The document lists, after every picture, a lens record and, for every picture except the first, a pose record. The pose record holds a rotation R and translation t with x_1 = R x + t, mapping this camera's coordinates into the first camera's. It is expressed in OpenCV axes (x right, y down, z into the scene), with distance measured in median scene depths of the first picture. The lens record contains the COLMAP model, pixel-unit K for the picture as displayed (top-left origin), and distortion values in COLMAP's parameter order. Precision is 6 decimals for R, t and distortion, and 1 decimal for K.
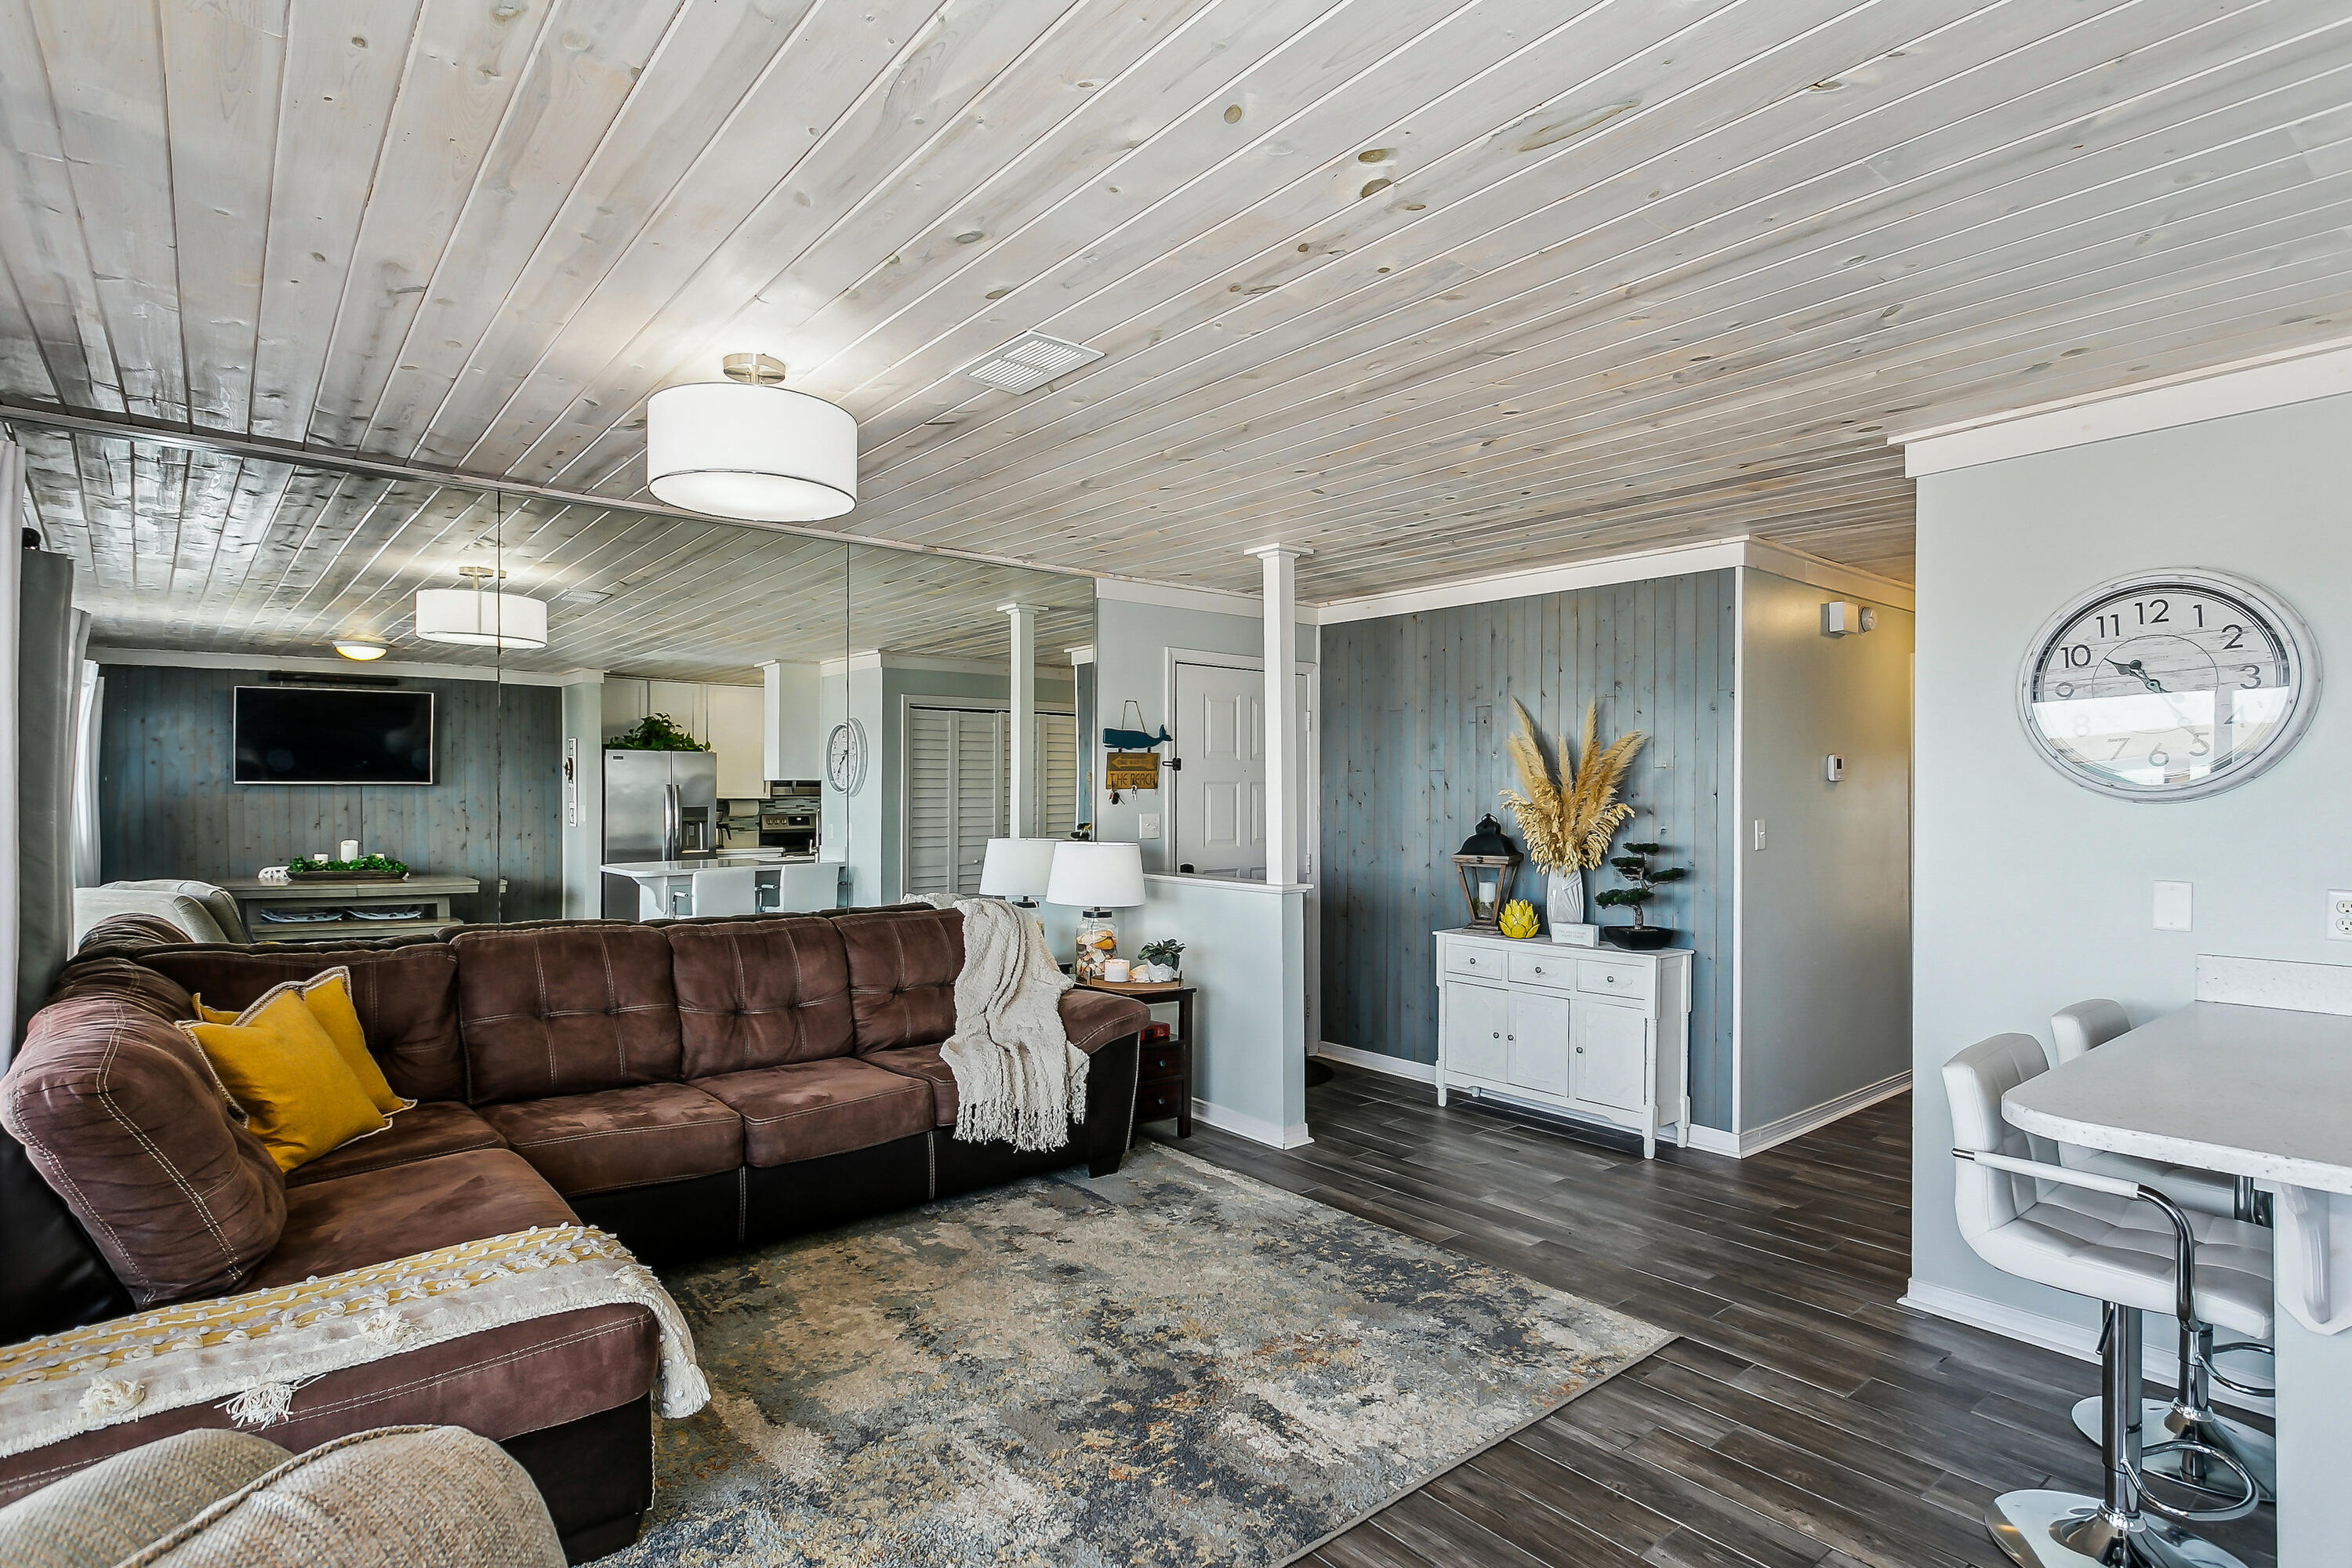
lens RADIAL K [[1177.9, 0, 1233.0], [0, 1177.9, 799.6], [0, 0, 1]] dist [0.003955, 0.000871]
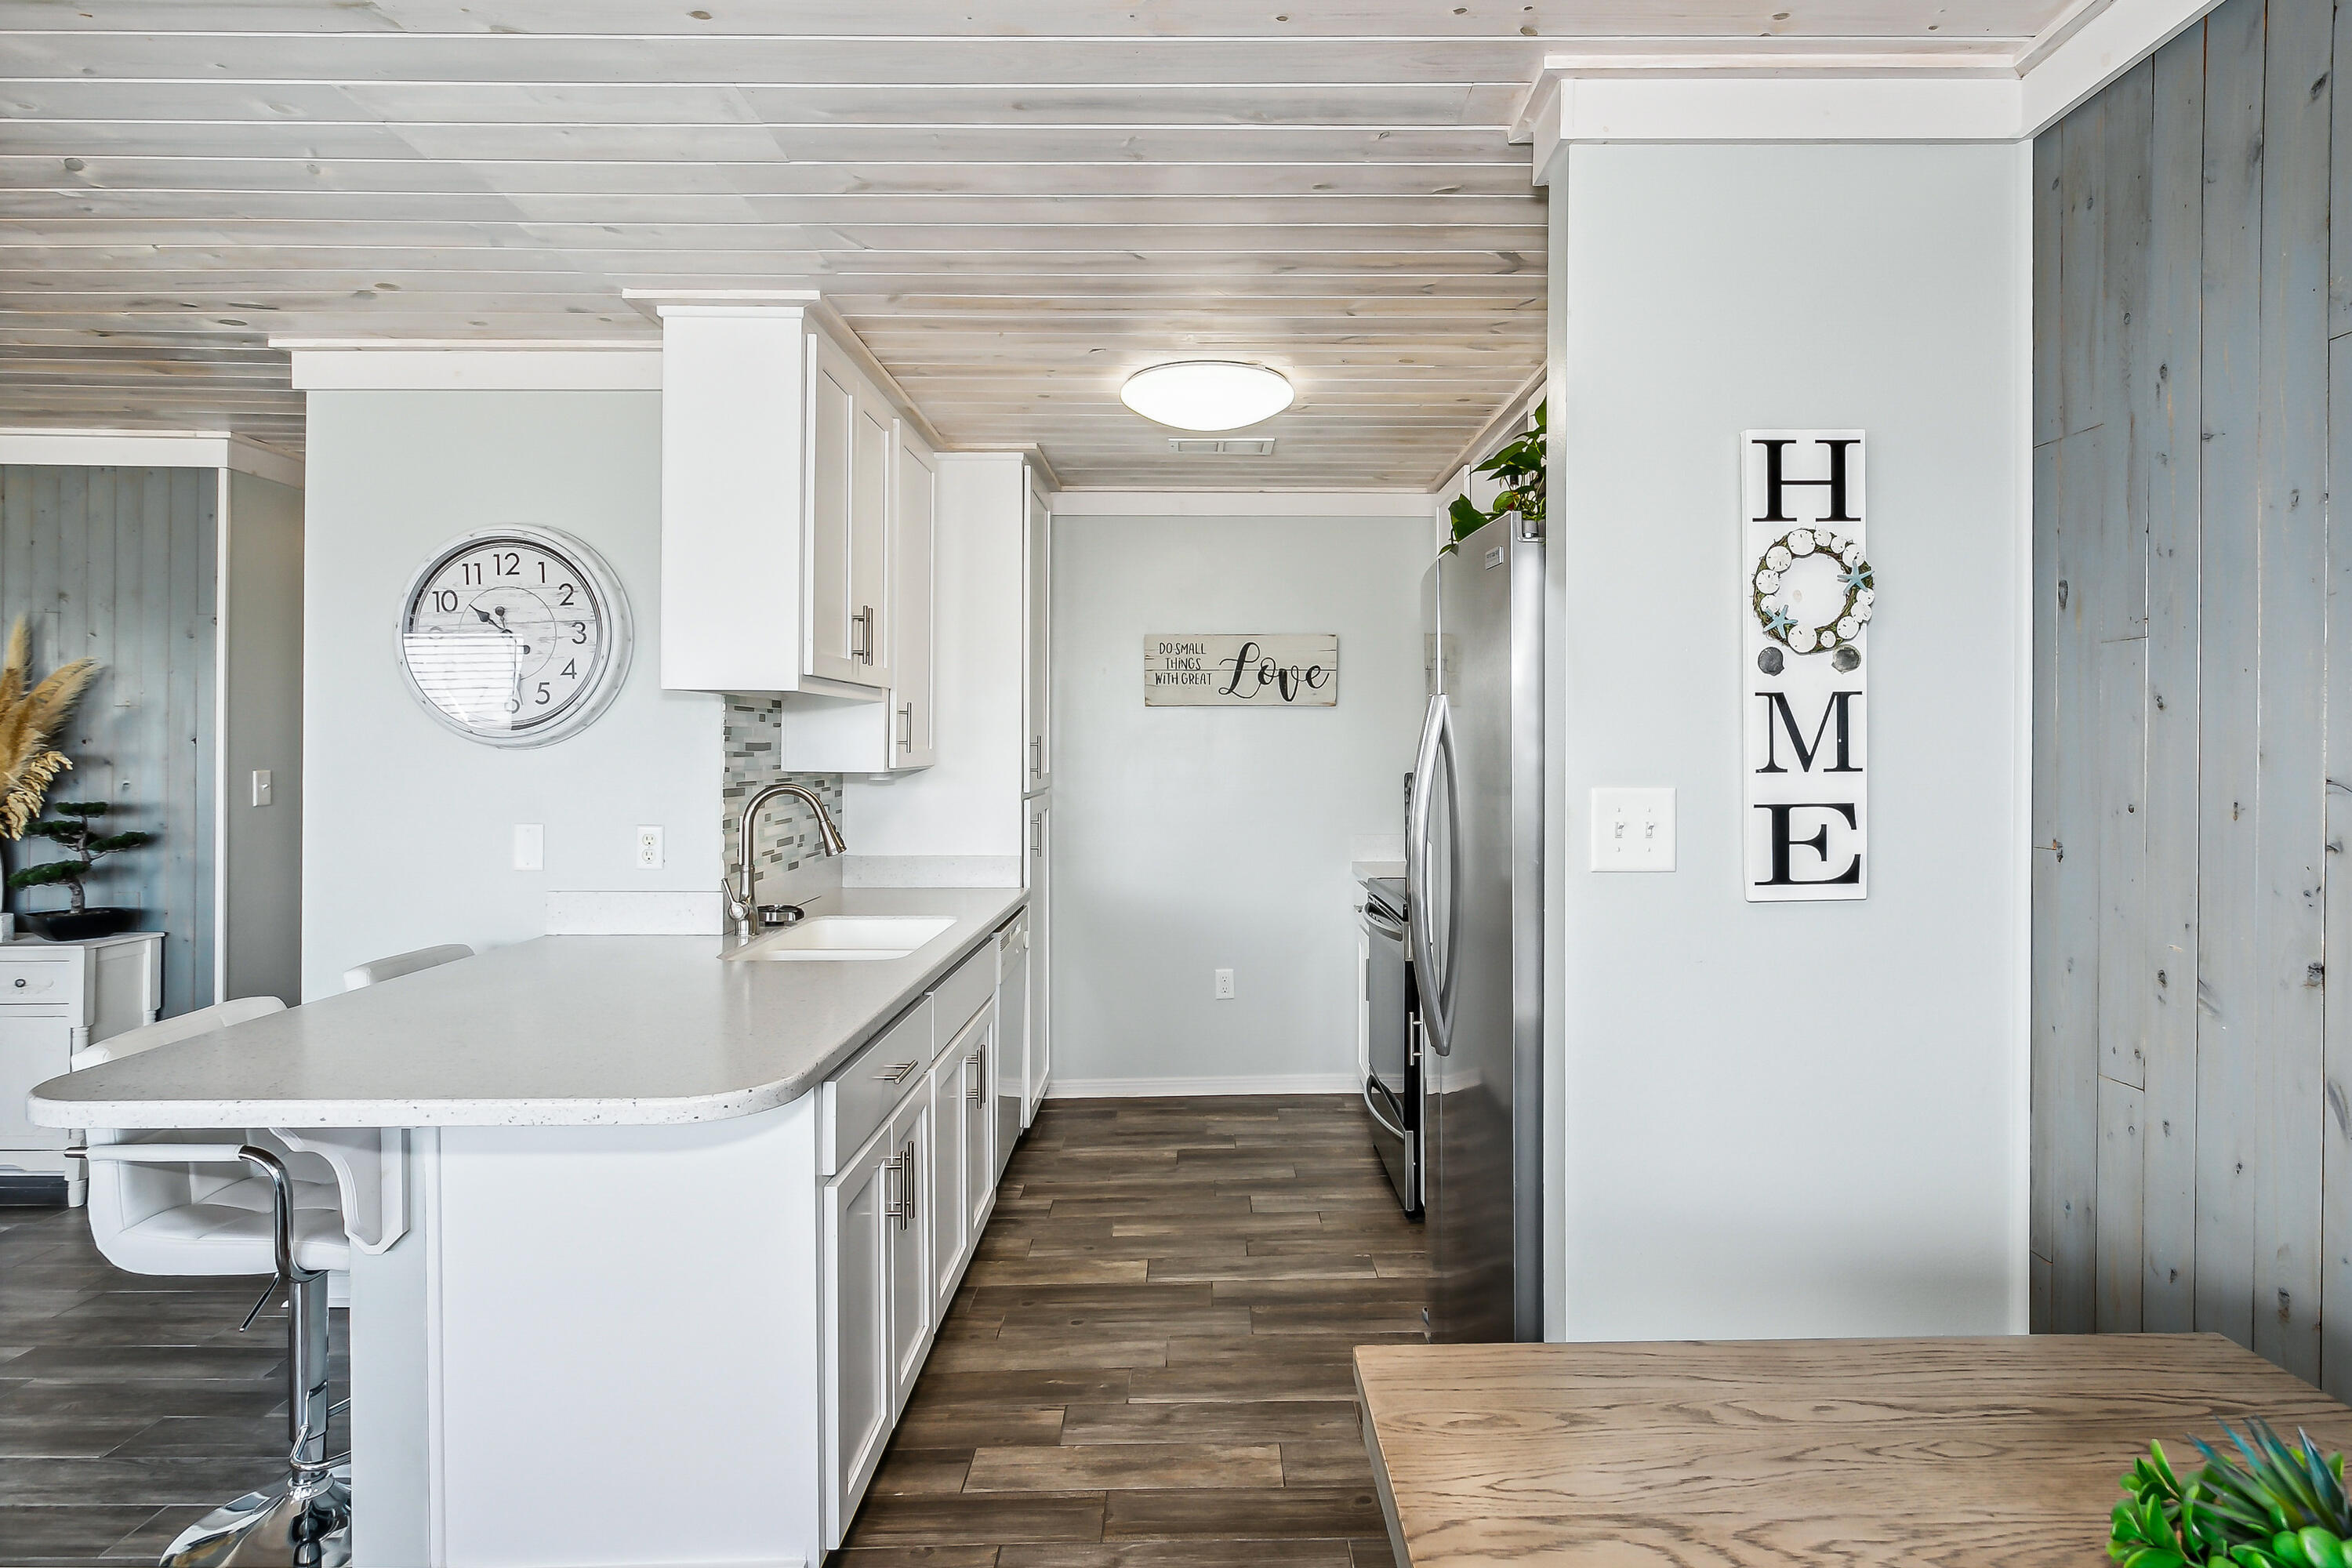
lens RADIAL K [[1223.4, 0, 1219.5], [0, 1223.4, 747.5], [0, 0, 1]] dist [-0.000812, -0.001107]
pose [[0.638449, 0.002912, 0.769659, 0.225433], [-0.000997, 0.999995, -0.002957, 0.002624], [-0.769664, 0.001120, 0.638449, -0.104176]]
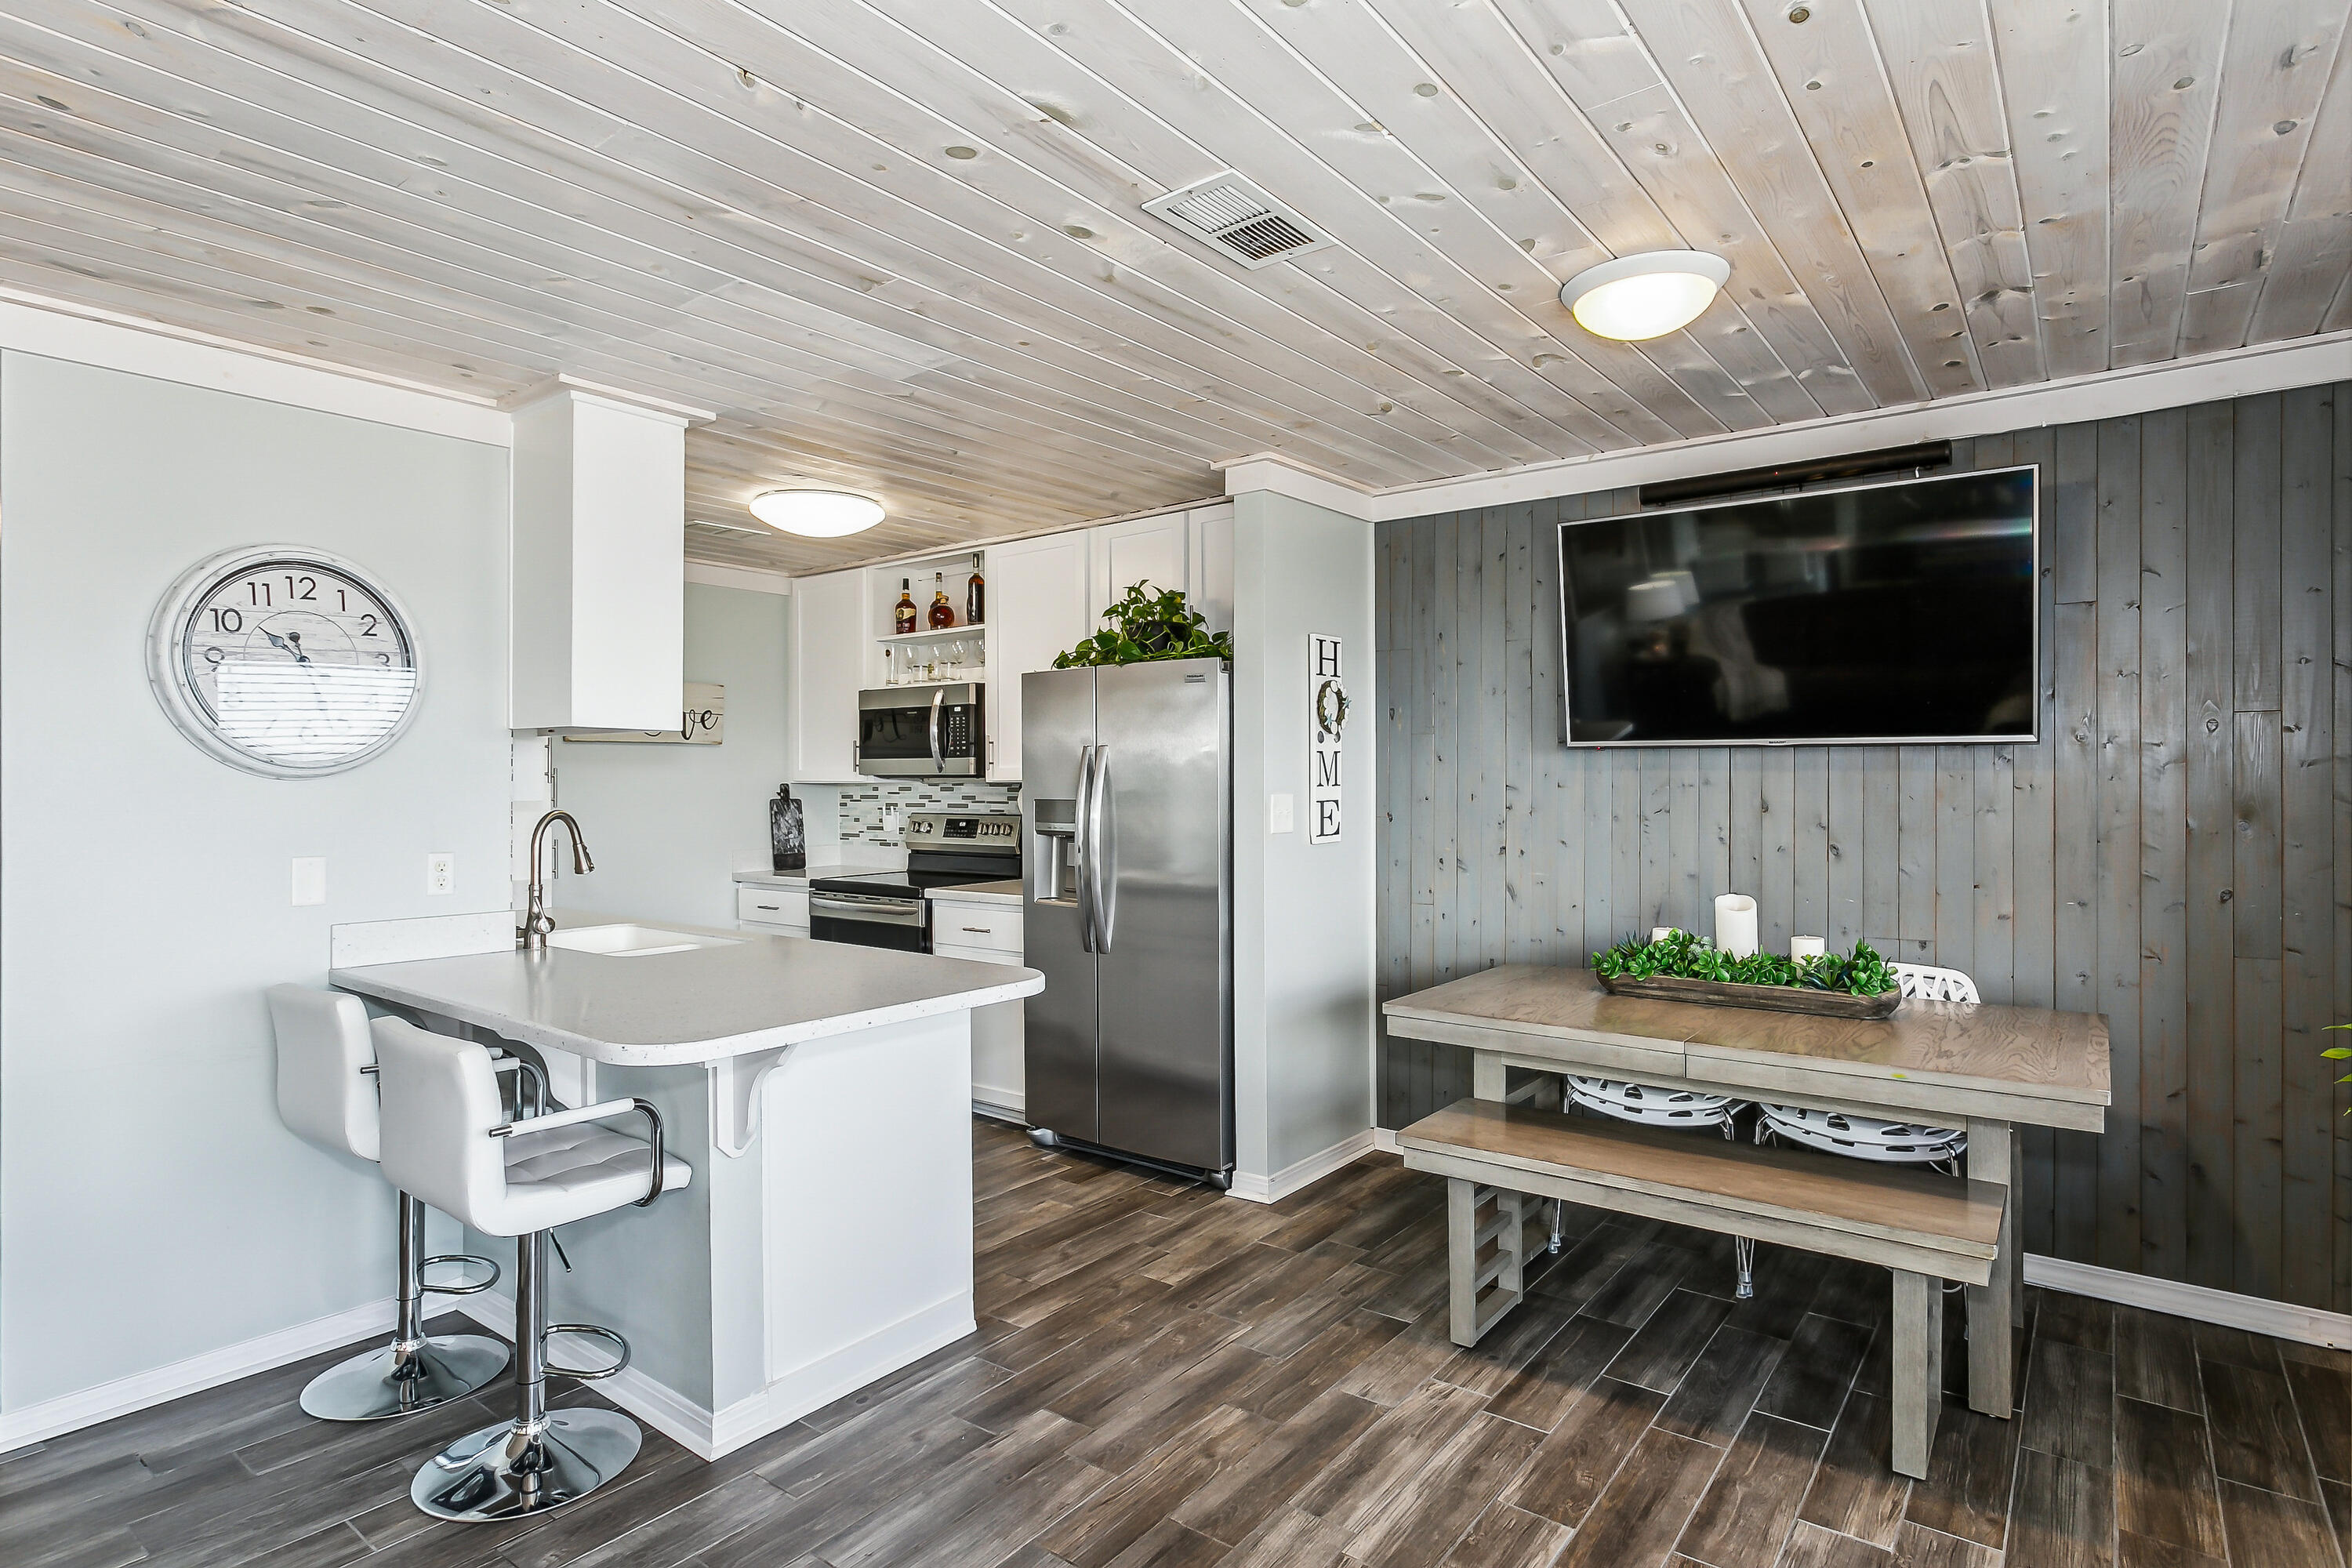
lens RADIAL K [[1249.0, 0, 1064.3], [0, 1249.0, 783.7], [0, 0, 1]] dist [-0.001267, 0.000176]
pose [[-0.148783, 0.002057, 0.988868, -0.230486], [0.005765, 0.999983, -0.001213, 0.007352], [-0.988853, 0.005520, -0.148792, 0.331887]]
